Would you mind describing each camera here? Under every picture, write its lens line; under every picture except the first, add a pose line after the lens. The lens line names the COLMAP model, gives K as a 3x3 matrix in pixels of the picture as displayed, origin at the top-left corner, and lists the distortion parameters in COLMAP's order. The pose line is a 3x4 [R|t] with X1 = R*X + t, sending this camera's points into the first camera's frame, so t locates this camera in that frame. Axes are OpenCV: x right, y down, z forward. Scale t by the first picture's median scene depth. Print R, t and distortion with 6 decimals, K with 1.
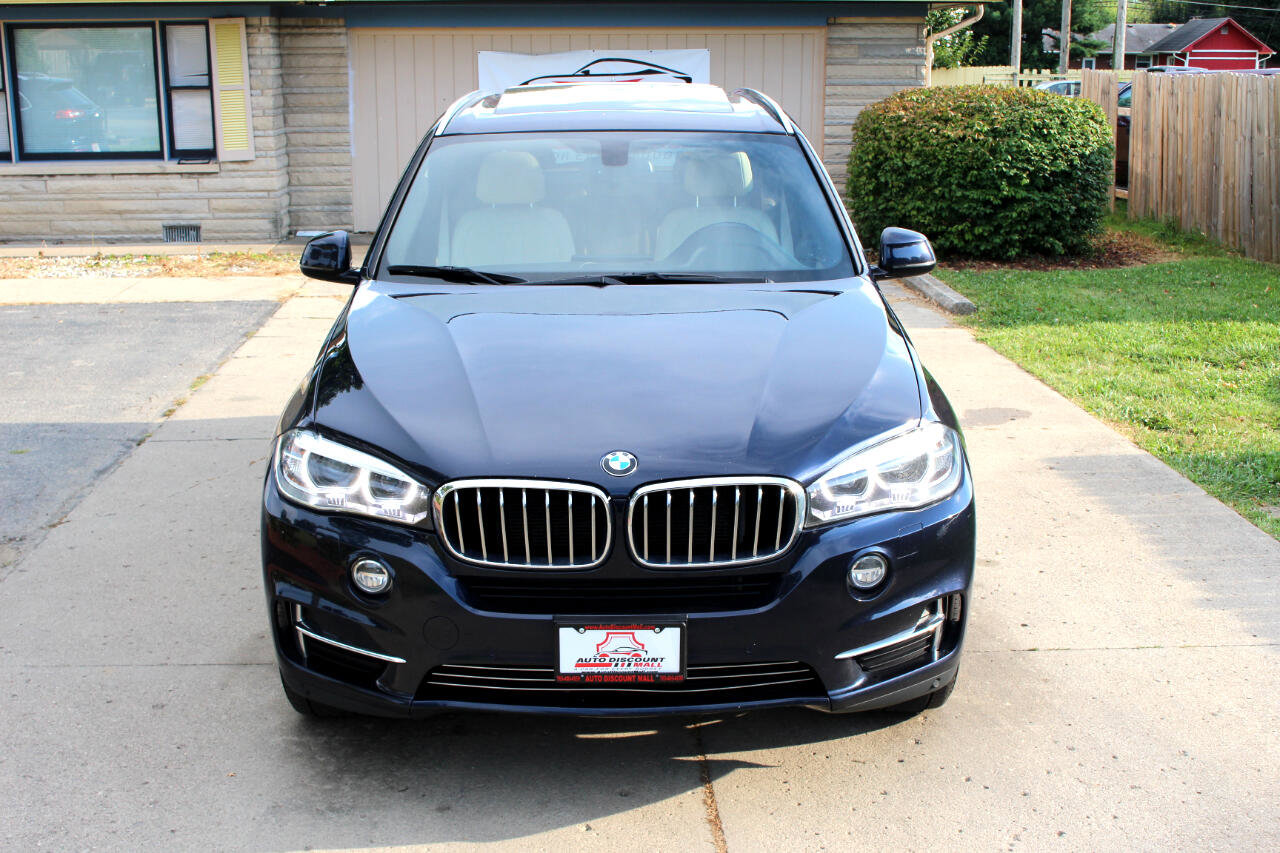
lens RADIAL K [[1593.3, 0, 637.0], [0, 1593.3, 427.0], [0, 0, 1]] dist [-0.077600, 0.023766]
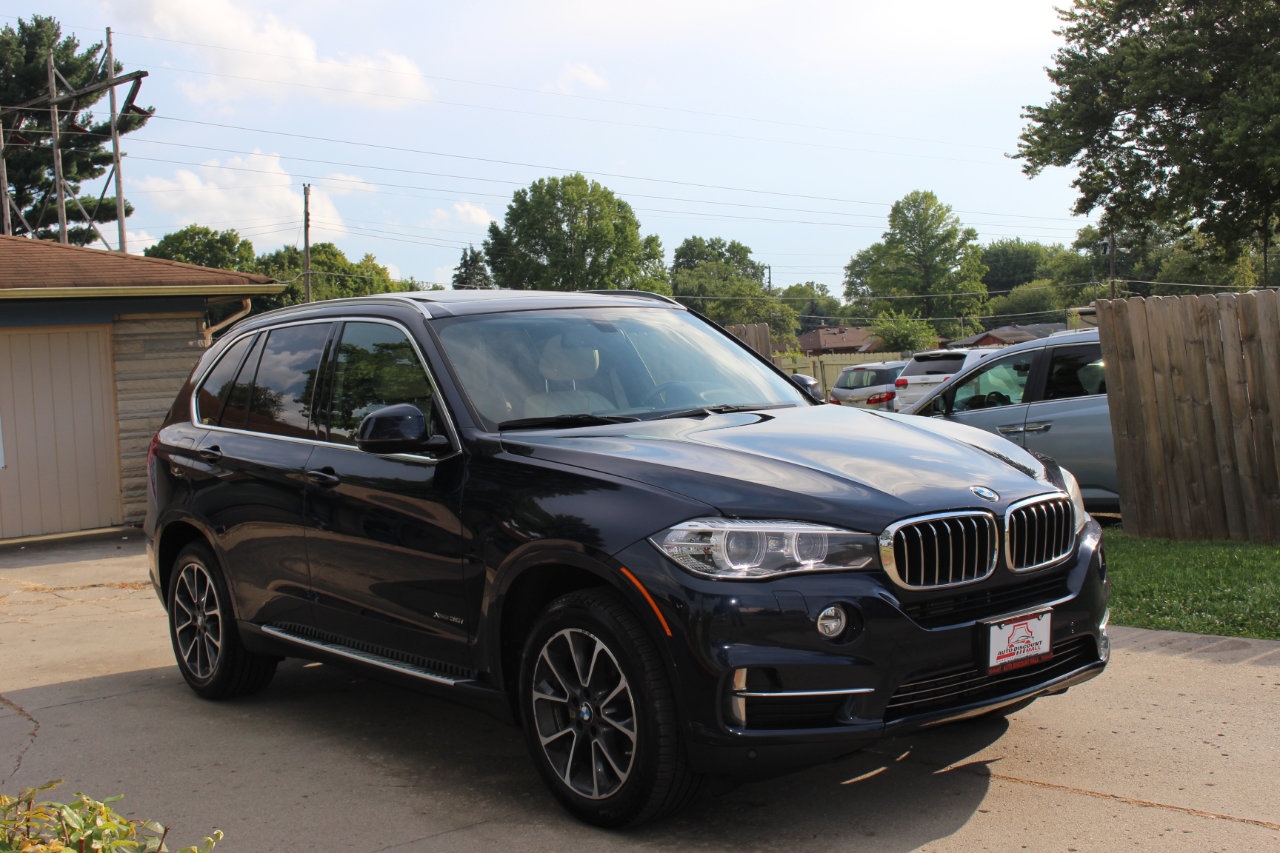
lens RADIAL K [[1593.3, 0, 637.0], [0, 1593.3, 427.0], [0, 0, 1]] dist [-0.077600, 0.023766]
pose [[0.783315, -0.067356, 0.617966, -0.524236], [0.199242, 0.968870, -0.146950, 0.053379], [-0.588830, 0.238233, 0.772350, 0.095060]]
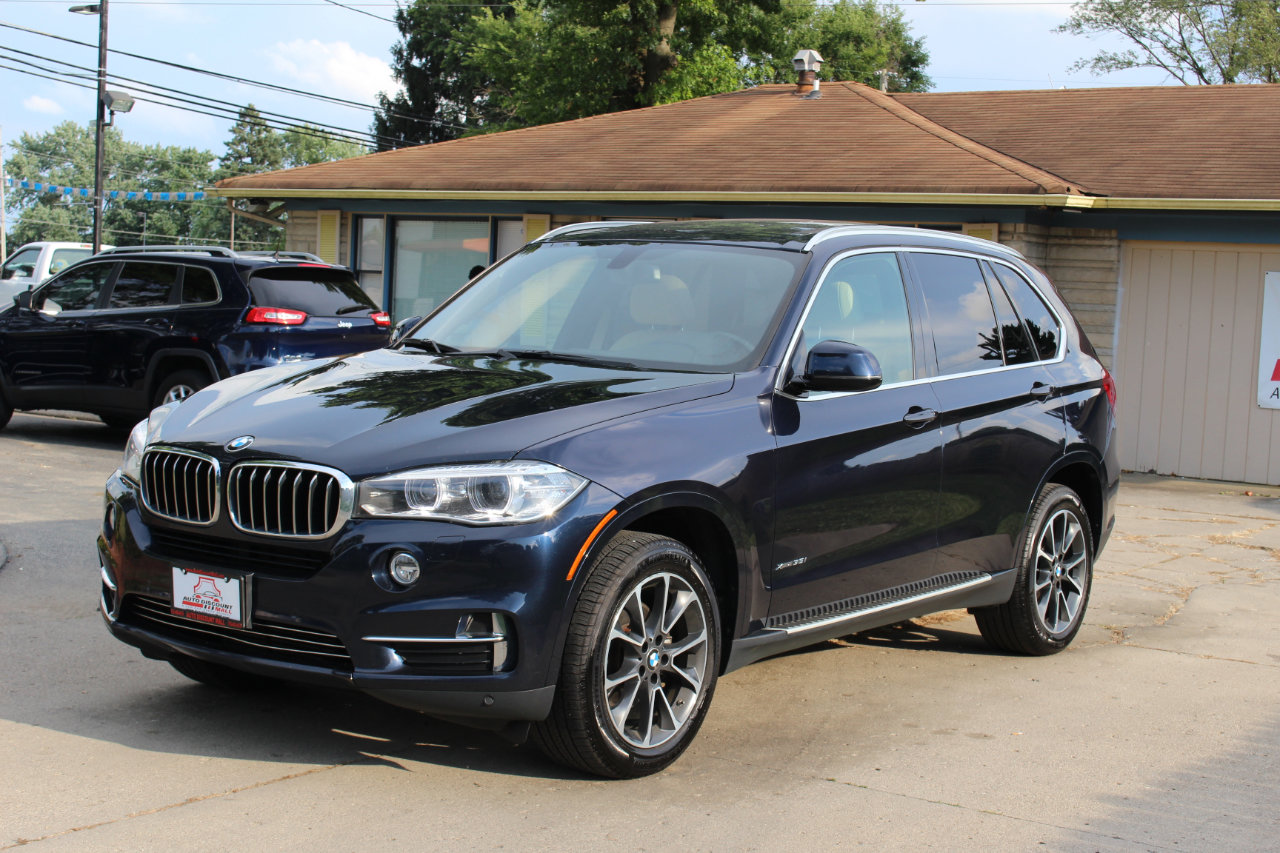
lens RADIAL K [[1949.0, 0, 640.7], [0, 1949.0, 425.9], [0, 0, 1]] dist [-0.032375, 0.071468]
pose [[0.789029, 0.078987, -0.609256, 0.599104], [-0.189287, 0.974712, -0.118773, 0.067782], [0.584468, 0.209040, 0.784028, 0.003306]]
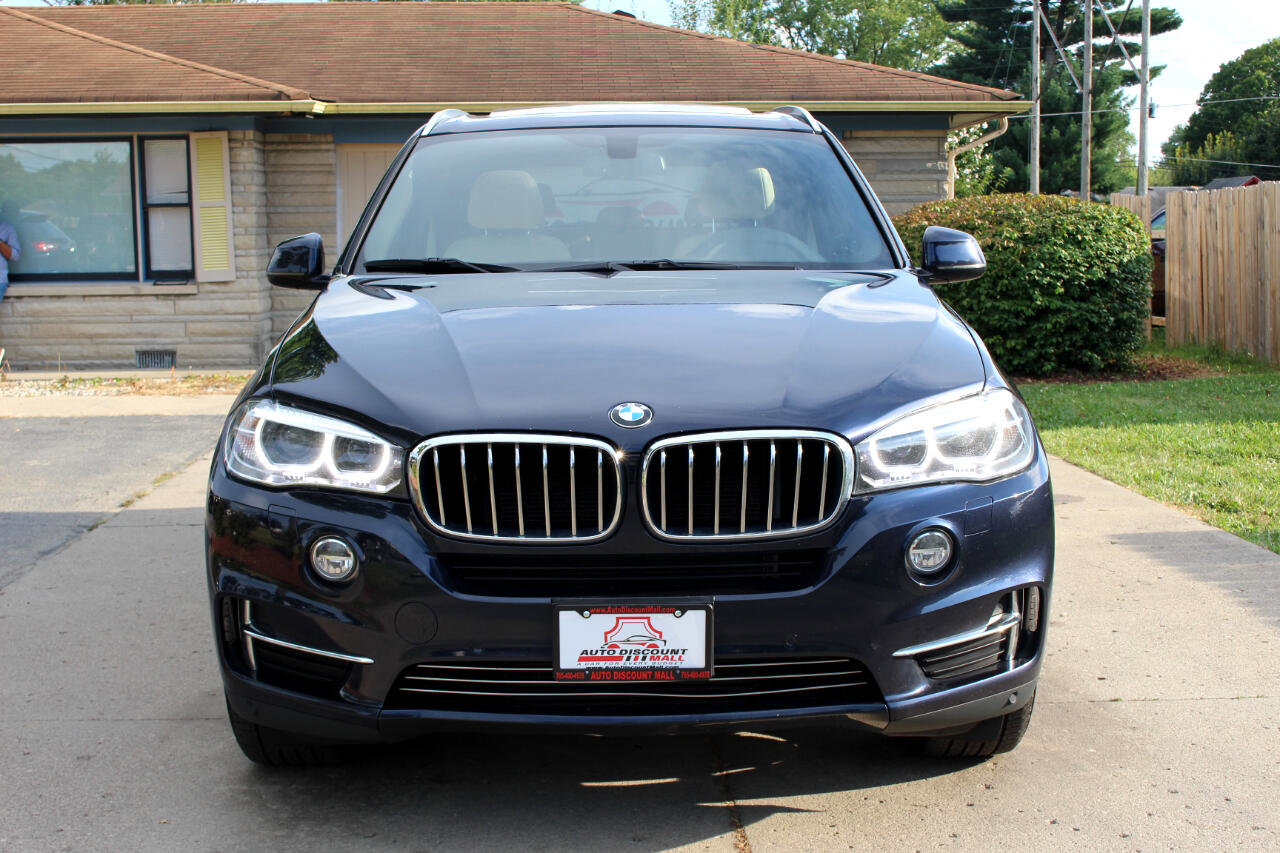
lens RADIAL K [[1669.5, 0, 632.9], [0, 1669.5, 428.3], [0, 0, 1]] dist [-0.077348, 0.062677]
pose [[0.999974, -0.005321, -0.004884, -0.003082], [0.004721, 0.993303, -0.115440, 0.068946], [0.005466, 0.115414, 0.993302, 0.068058]]
